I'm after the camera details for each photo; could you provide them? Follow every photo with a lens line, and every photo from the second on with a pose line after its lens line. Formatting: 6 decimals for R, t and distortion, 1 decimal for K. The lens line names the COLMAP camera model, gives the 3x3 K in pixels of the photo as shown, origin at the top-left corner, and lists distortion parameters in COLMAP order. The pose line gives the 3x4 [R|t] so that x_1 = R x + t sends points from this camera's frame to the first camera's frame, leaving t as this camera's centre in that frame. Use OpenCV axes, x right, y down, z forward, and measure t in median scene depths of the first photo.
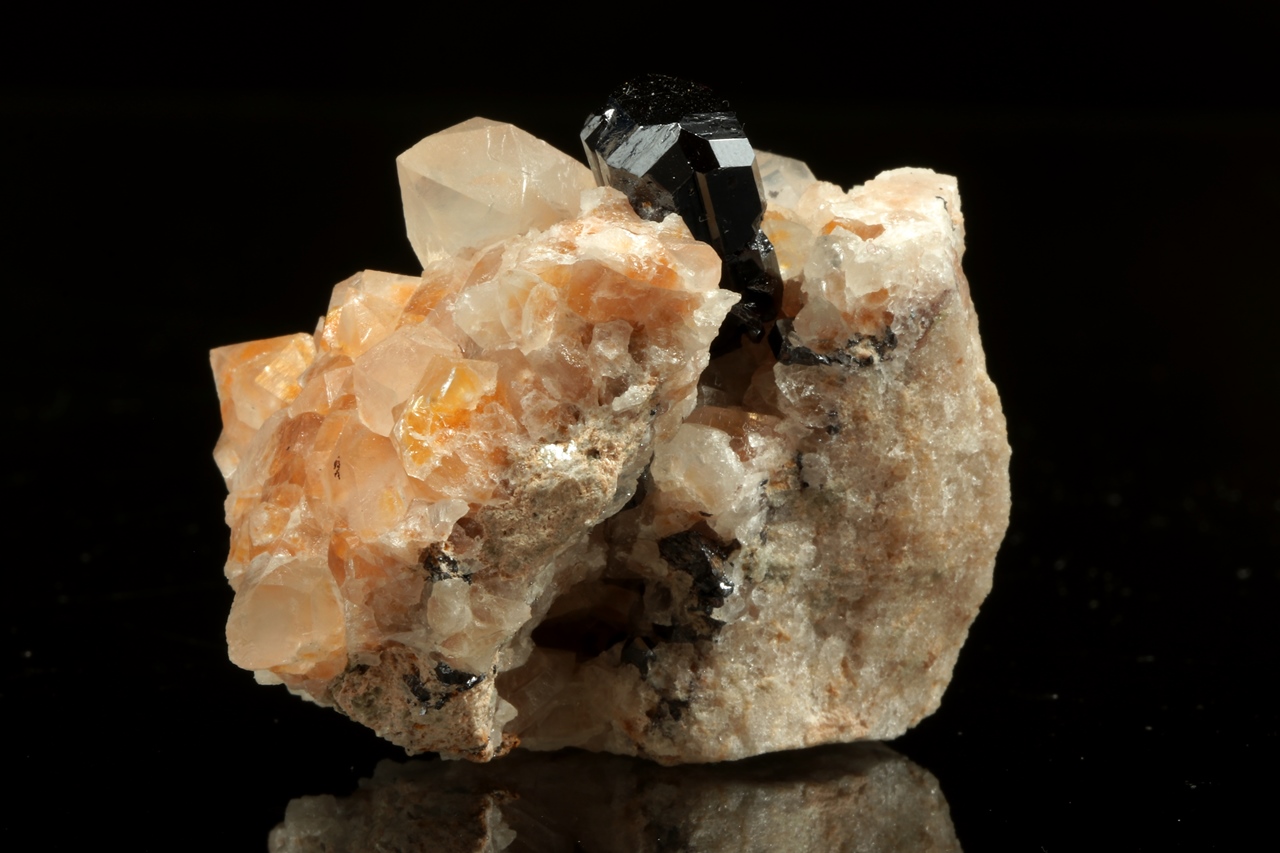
lens RADIAL K [[7362.0, 0, 640.8], [0, 7362.0, 426.6], [0, 0, 1]] dist [0.900081, 0.000000]
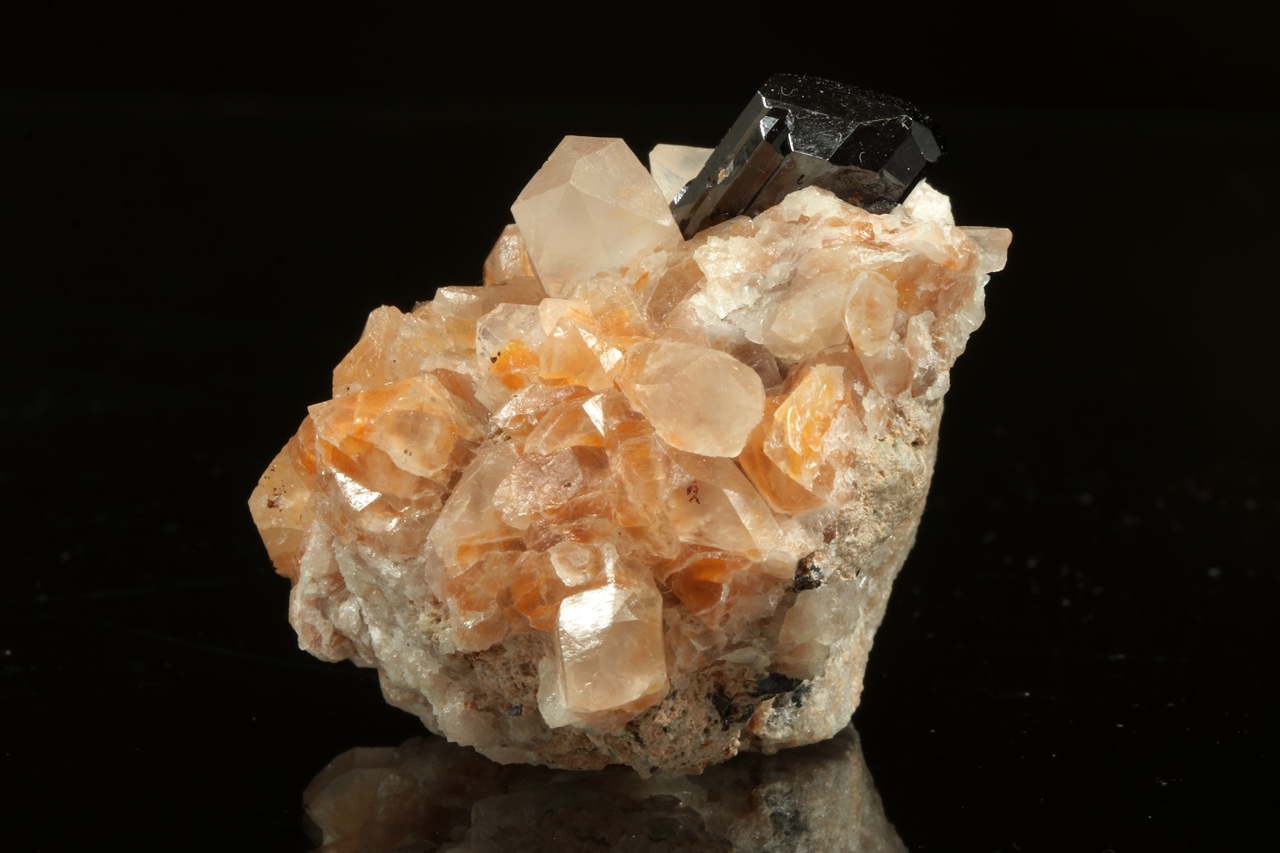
lens RADIAL K [[7362.0, 0, 644.5], [0, 7362.0, 428.6], [0, 0, 1]] dist [0.900081, 0.000000]
pose [[0.704826, -0.120357, 0.699095, -0.737210], [0.113008, 0.991967, 0.056844, -0.060063], [-0.700321, 0.038938, 0.712765, 0.296213]]
